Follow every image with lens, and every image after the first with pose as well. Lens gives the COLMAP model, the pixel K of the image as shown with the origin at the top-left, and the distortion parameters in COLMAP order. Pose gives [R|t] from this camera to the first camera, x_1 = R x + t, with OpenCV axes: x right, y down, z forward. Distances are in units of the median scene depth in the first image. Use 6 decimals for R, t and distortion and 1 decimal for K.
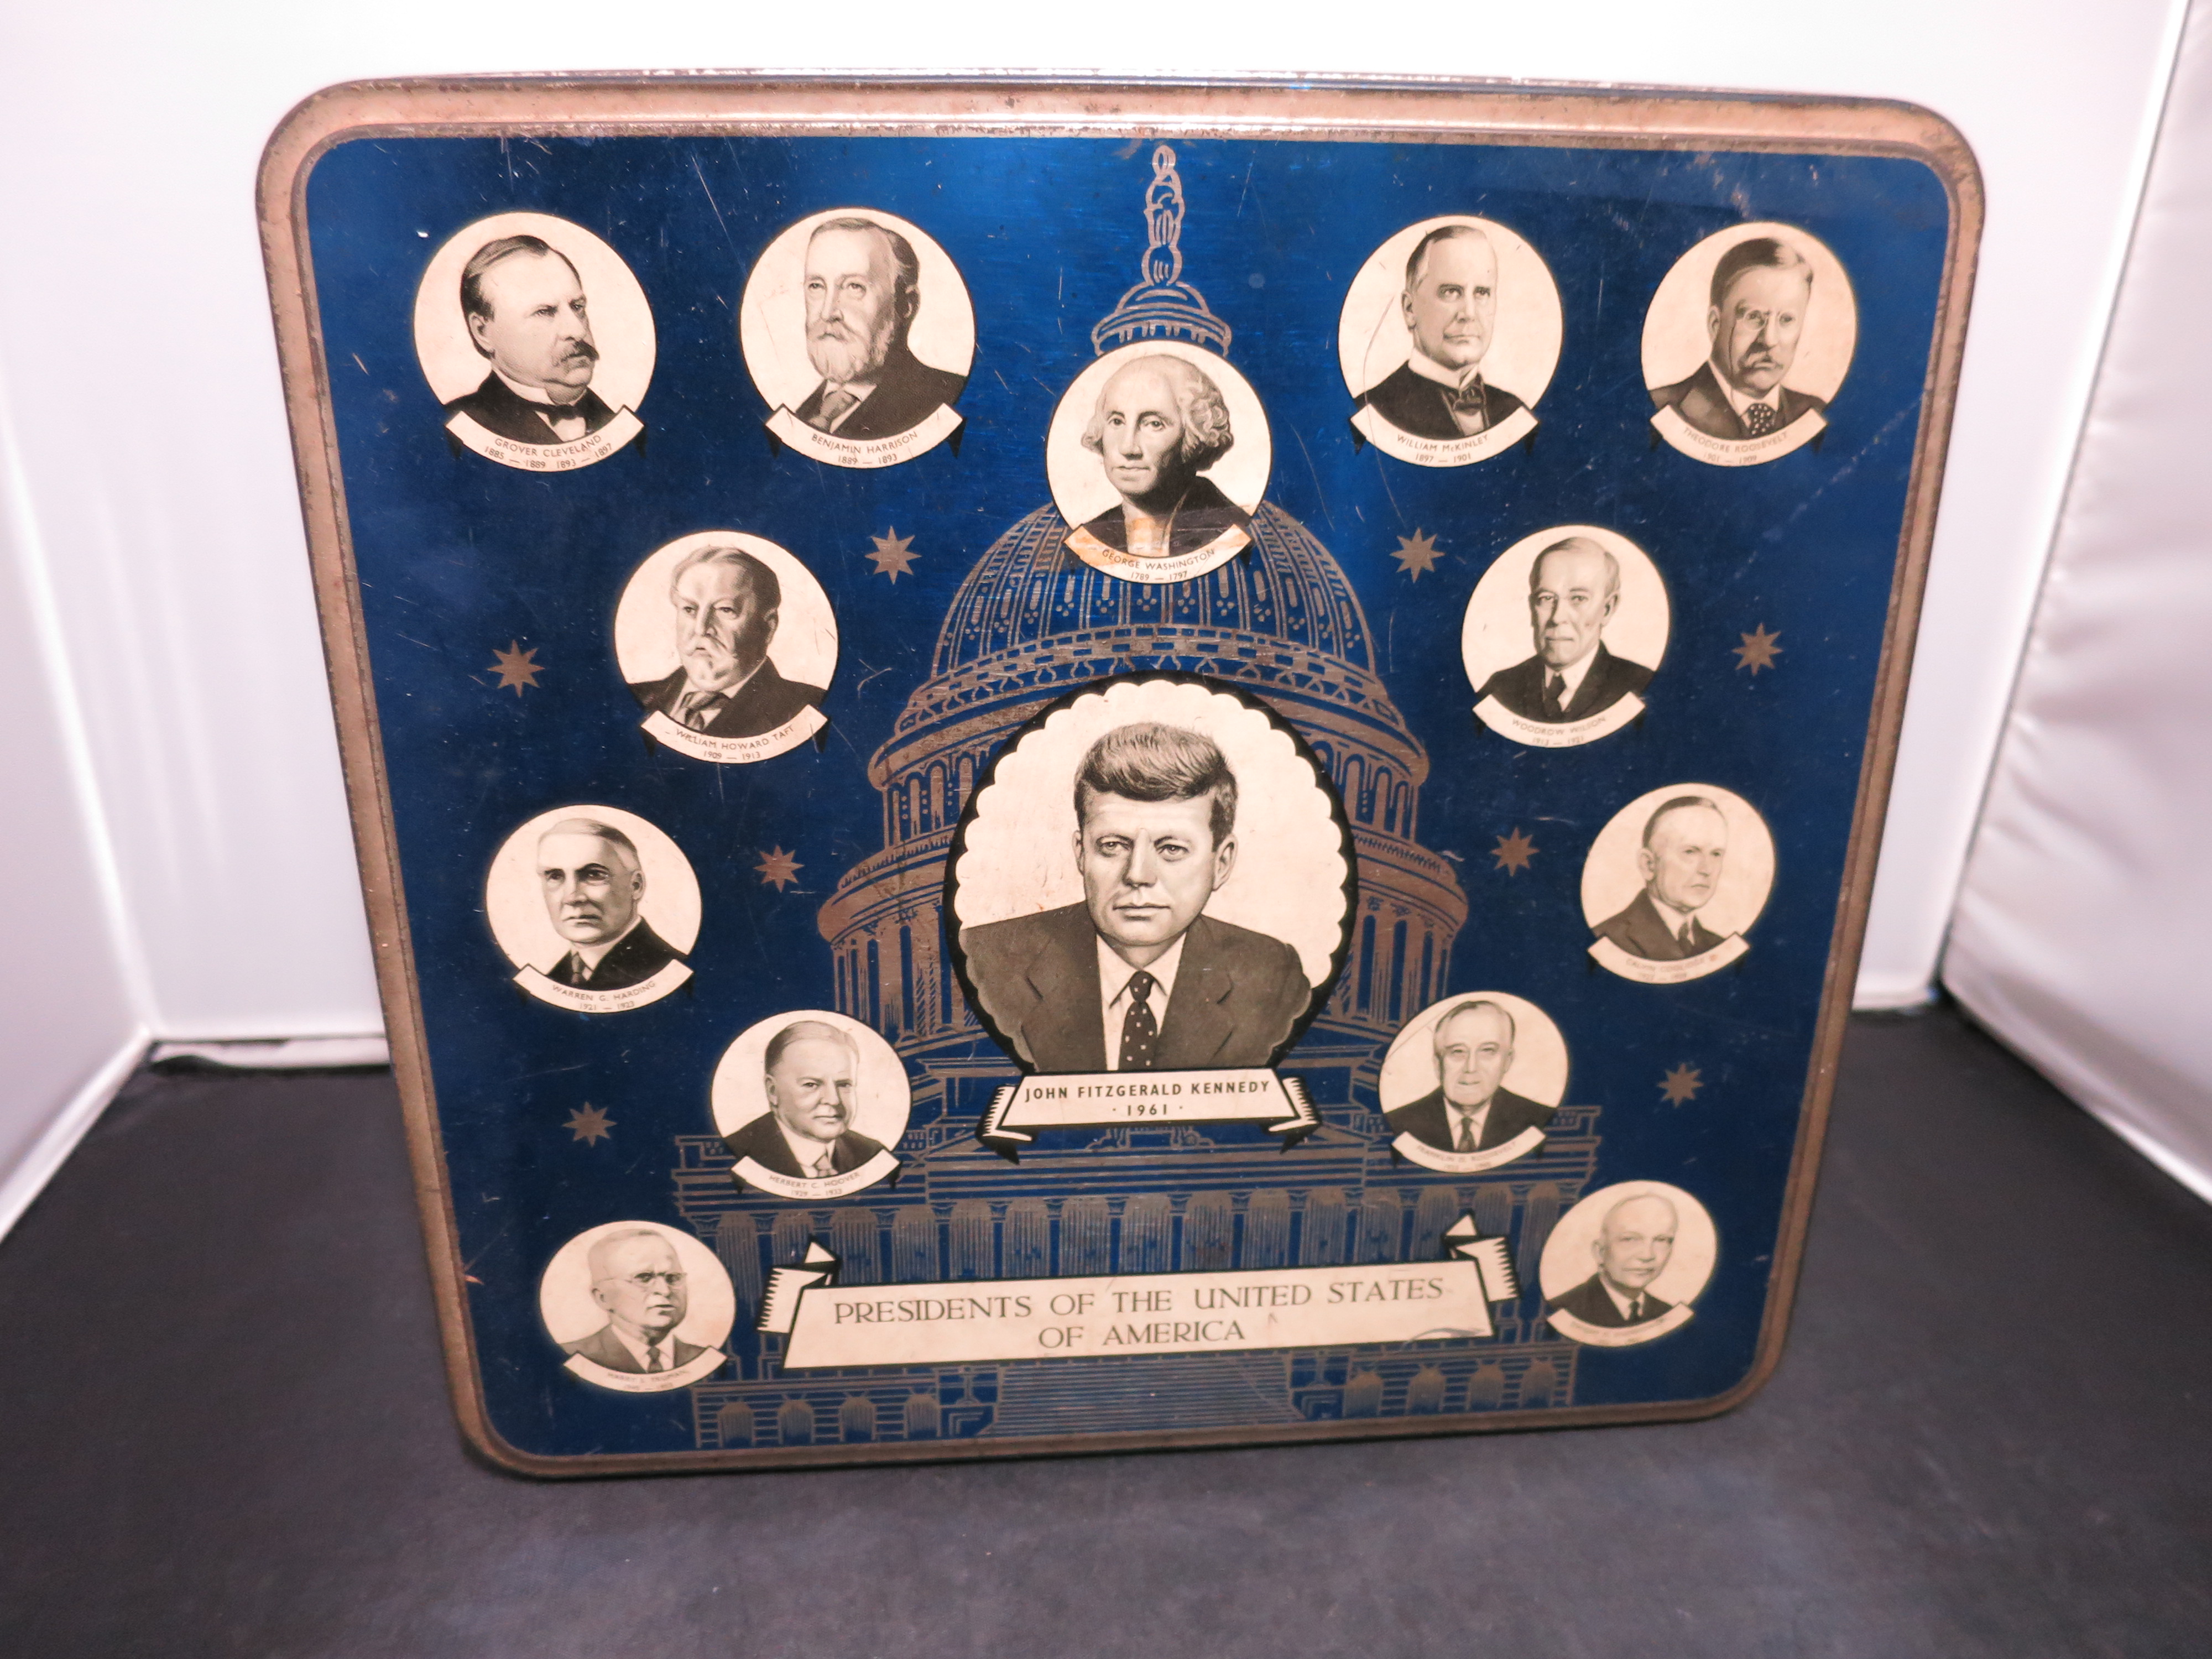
lens RADIAL K [[1577.7, 0, 1099.9], [0, 1577.7, 832.7], [0, 0, 1]] dist [-0.052520, 0.004776]
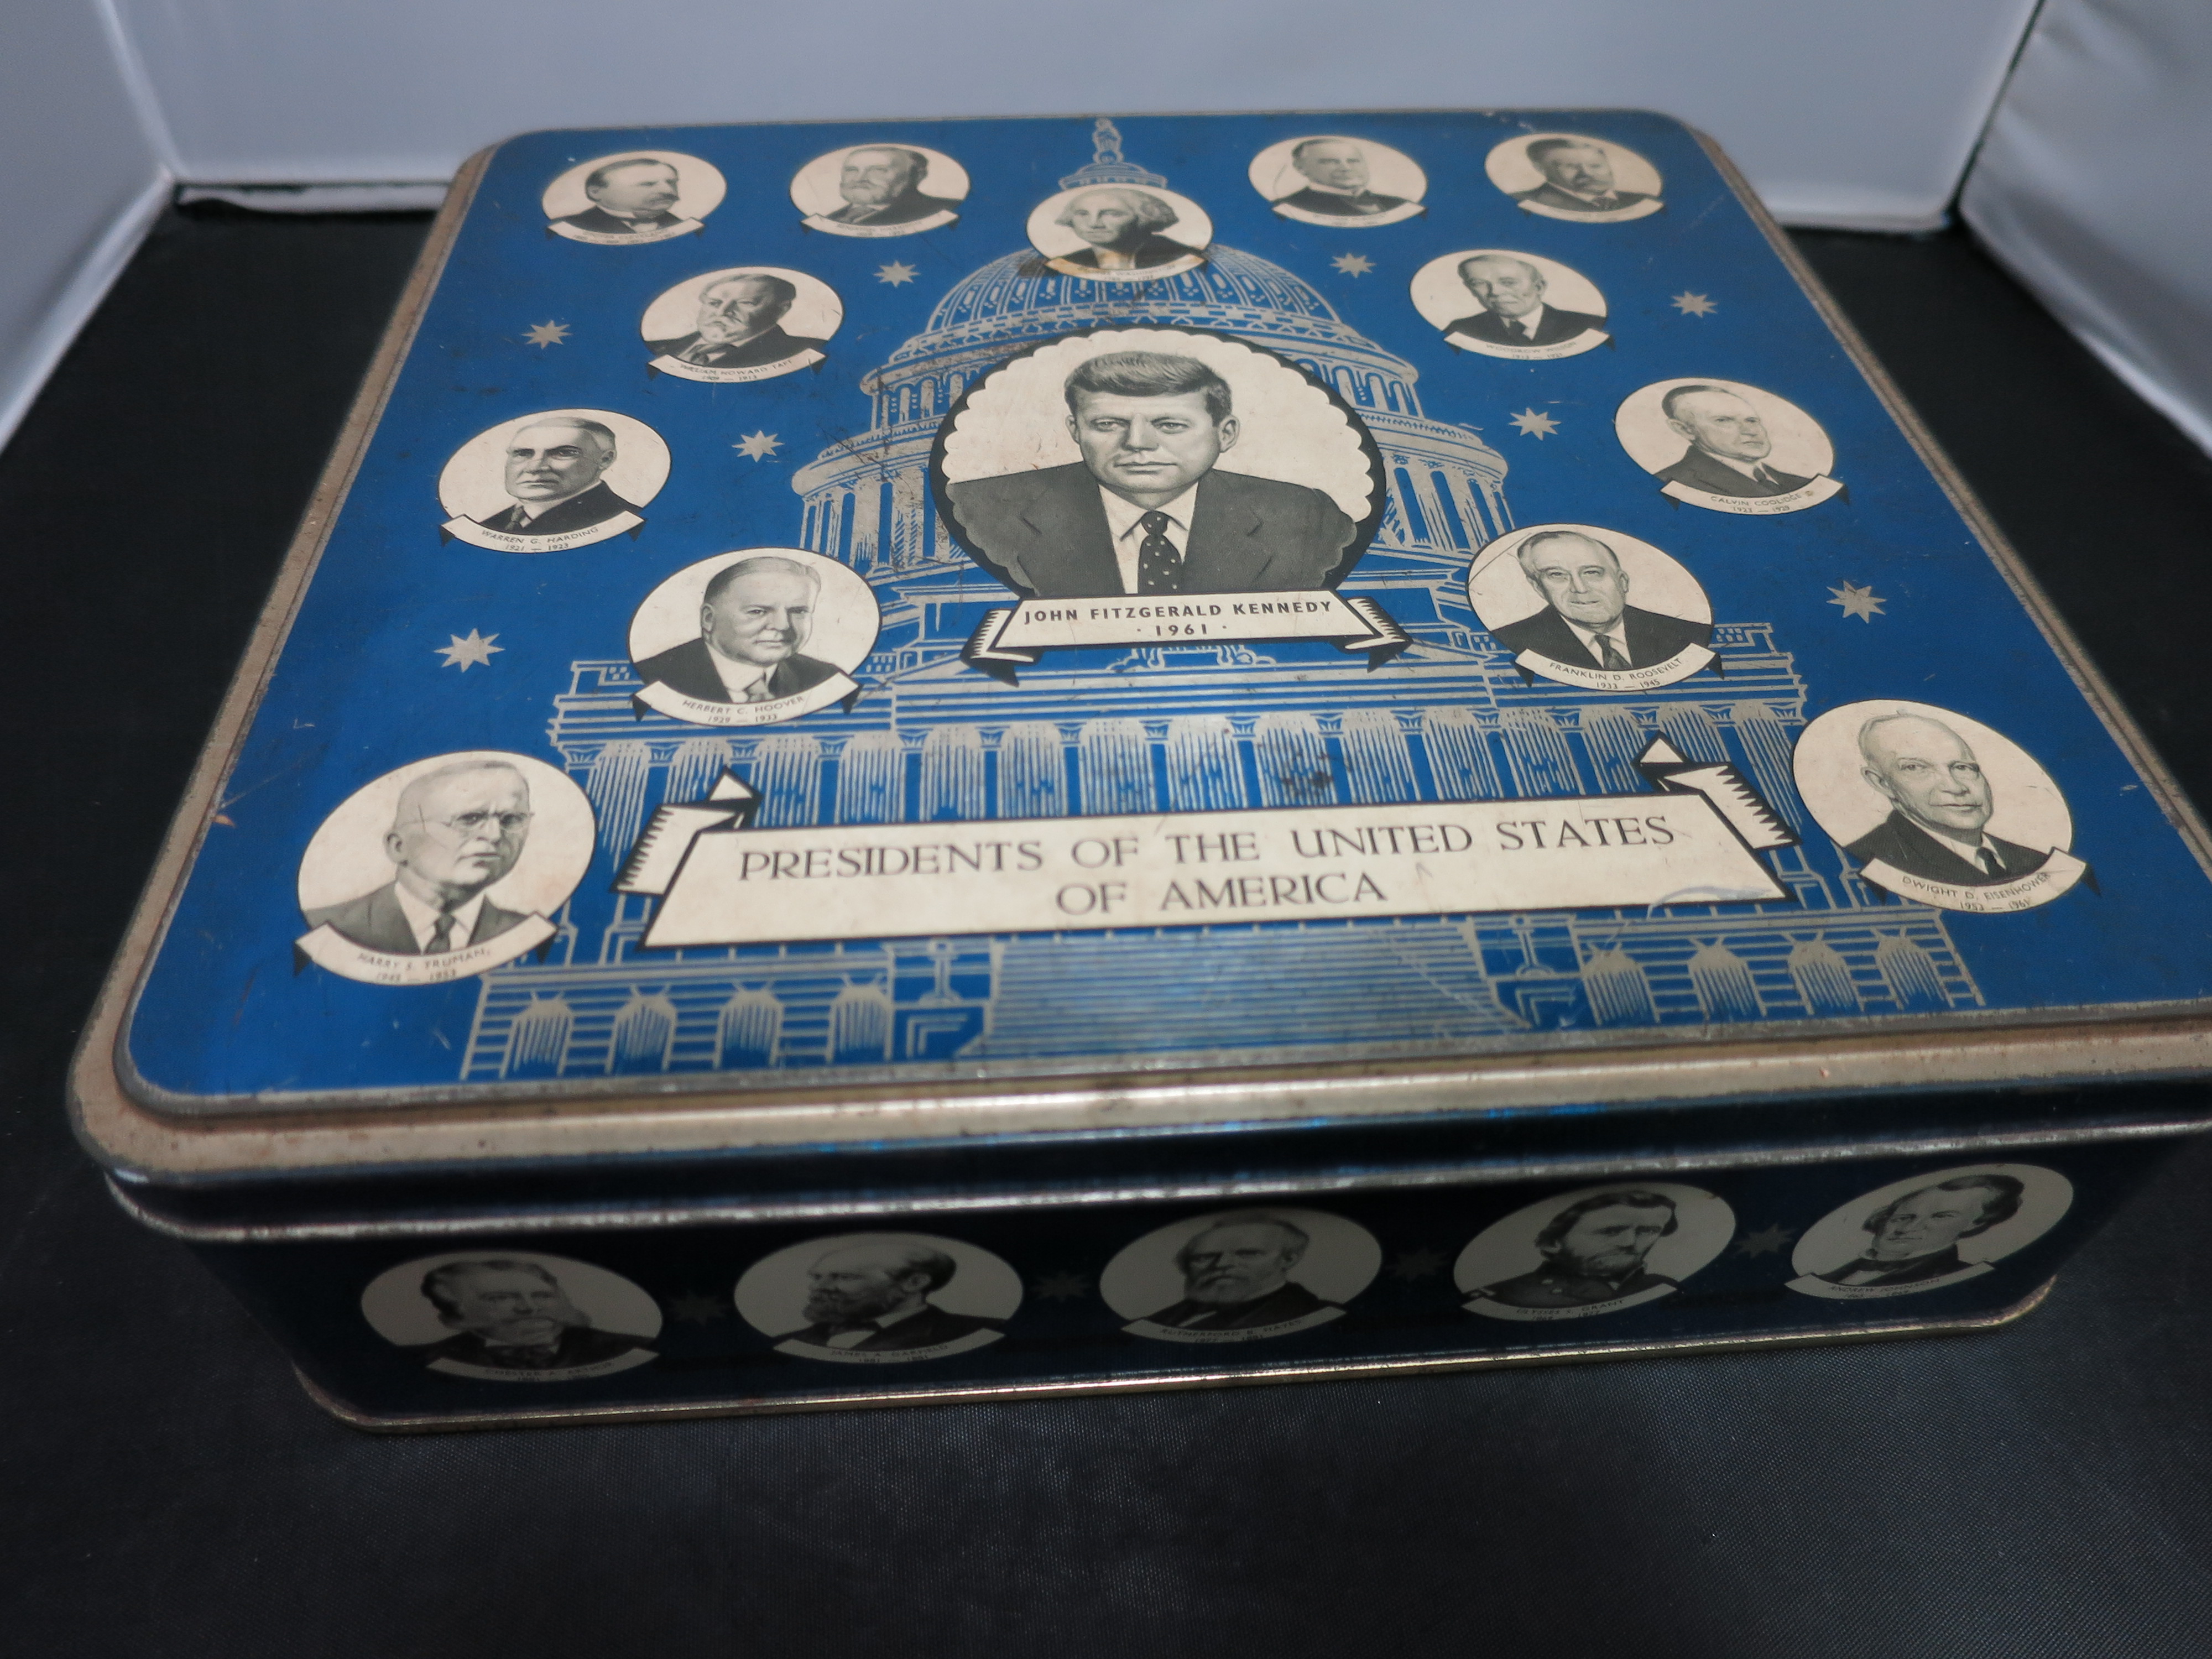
lens RADIAL K [[1577.7, 0, 1099.9], [0, 1577.7, 832.7], [0, 0, 1]] dist [-0.052520, 0.004776]
pose [[0.995408, -0.095691, 0.002386, -0.022321], [0.048841, 0.486311, -0.872419, 0.934330], [0.082322, 0.868530, 0.488752, 0.726818]]
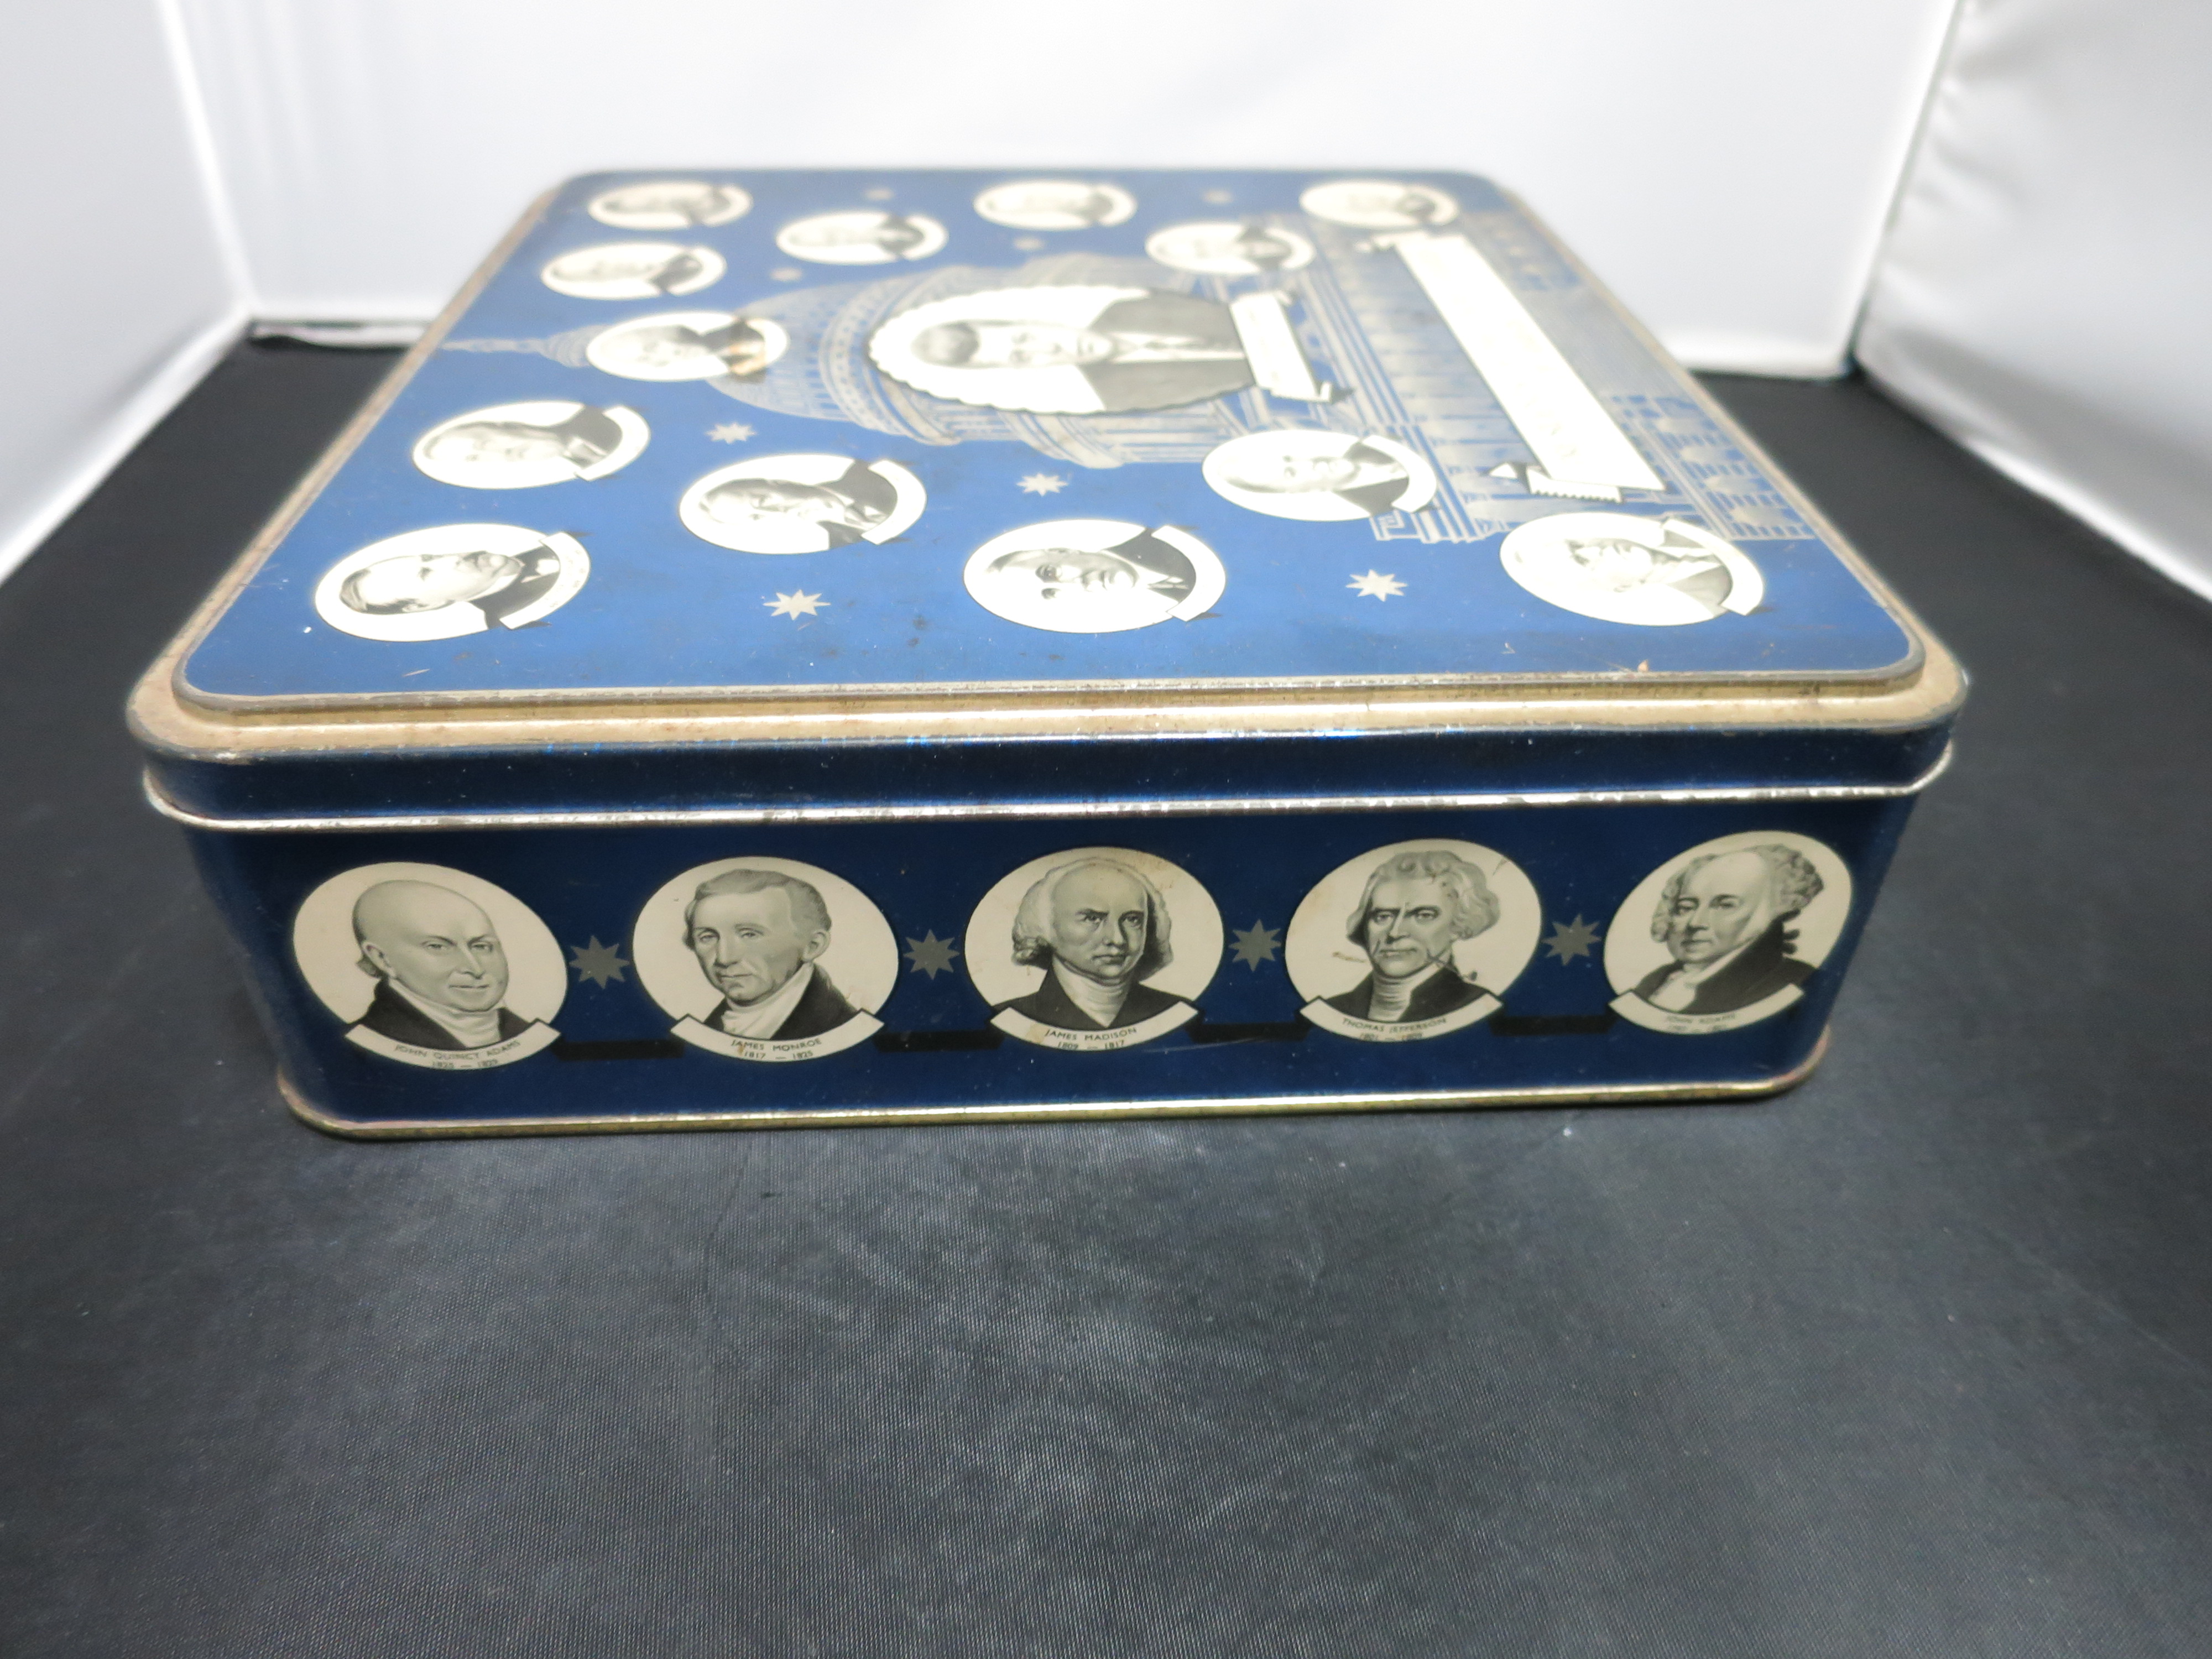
lens RADIAL K [[1577.7, 0, 1099.9], [0, 1577.7, 832.7], [0, 0, 1]] dist [-0.052520, 0.004776]
pose [[-0.055748, -0.662978, 0.746561, -1.018220], [0.947793, -0.270271, -0.169237, 0.153816], [0.313974, 0.698151, 0.643433, 0.522195]]
